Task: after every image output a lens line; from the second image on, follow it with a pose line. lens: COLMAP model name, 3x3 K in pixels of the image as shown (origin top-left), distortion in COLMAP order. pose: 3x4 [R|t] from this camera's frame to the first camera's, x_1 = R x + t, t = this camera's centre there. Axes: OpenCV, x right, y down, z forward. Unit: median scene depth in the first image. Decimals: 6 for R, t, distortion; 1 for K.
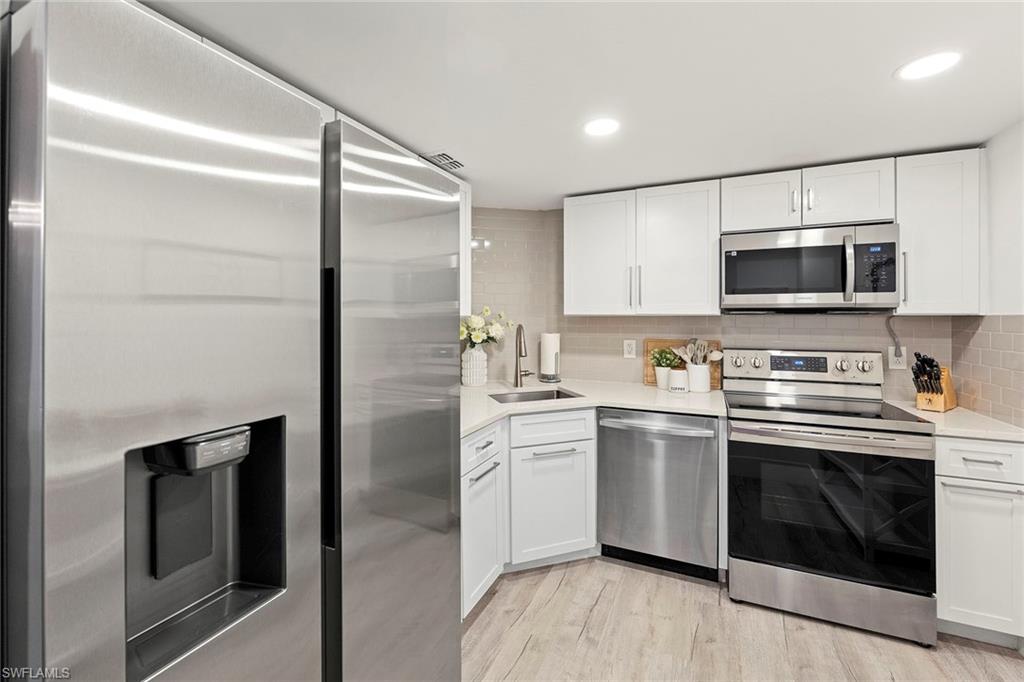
lens RADIAL K [[421.9, 0, 510.4], [0, 421.9, 320.9], [0, 0, 1]] dist [-0.009798, -0.000045]
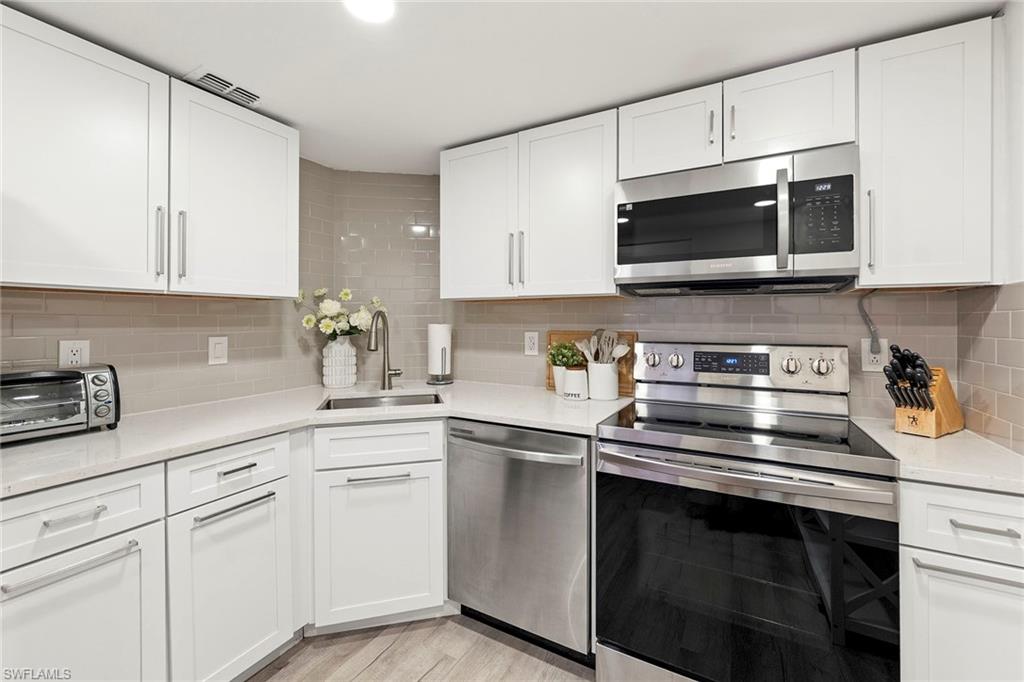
lens RADIAL K [[418.7, 0, 509.7], [0, 418.7, 323.8], [0, 0, 1]] dist [-0.007636, 0.000181]
pose [[0.996944, 0.002247, -0.078090, 0.382578], [-0.002501, 0.999992, -0.003158, 0.040774], [0.078082, 0.003343, 0.996941, 0.274506]]
